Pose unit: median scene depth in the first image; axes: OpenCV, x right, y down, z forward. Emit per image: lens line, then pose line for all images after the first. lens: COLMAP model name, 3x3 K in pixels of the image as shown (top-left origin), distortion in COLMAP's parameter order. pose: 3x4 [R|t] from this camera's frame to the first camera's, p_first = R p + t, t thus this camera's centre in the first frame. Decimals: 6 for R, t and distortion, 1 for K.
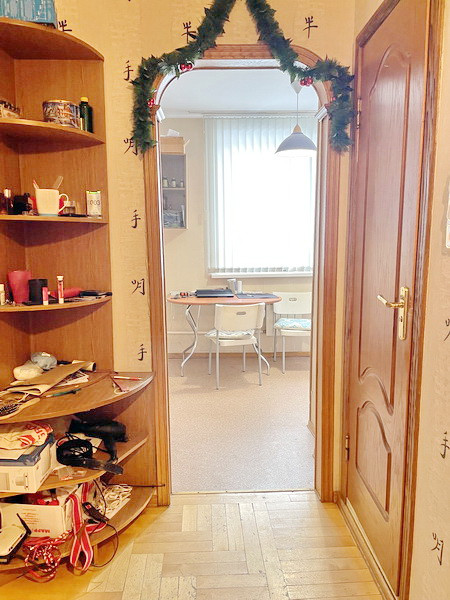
lens RADIAL K [[453.3, 0, 225.6], [0, 453.3, 306.6], [0, 0, 1]] dist [0.074744, -0.100102]
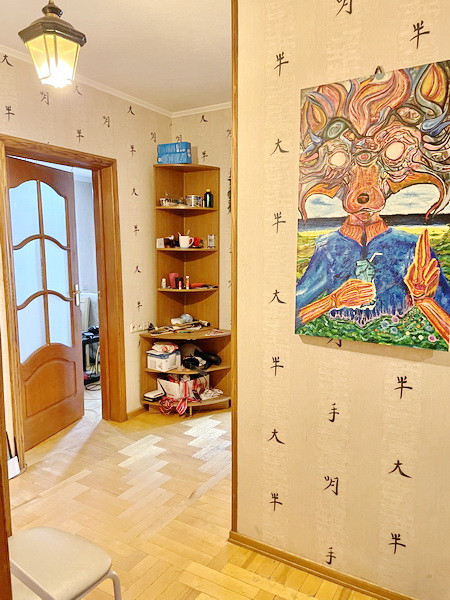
lens RADIAL K [[453.3, 0, 228.2], [0, 453.3, 298.7], [0, 0, 1]] dist [0.074744, -0.100102]
pose [[0.827741, 0.068775, -0.556880, 0.931107], [-0.086139, 0.996271, -0.004995, 0.029978], [0.554459, 0.052104, 0.830578, -0.608122]]
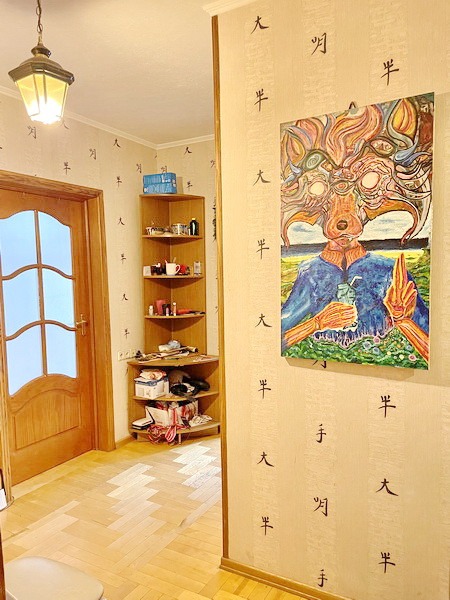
lens RADIAL K [[453.3, 0, 226.6], [0, 453.3, 299.7], [0, 0, 1]] dist [0.074744, -0.100102]
pose [[0.842702, 0.021279, -0.537960, 0.946129], [-0.064970, 0.995936, -0.062380, 0.033456], [0.534446, 0.087518, 0.840659, -0.630230]]
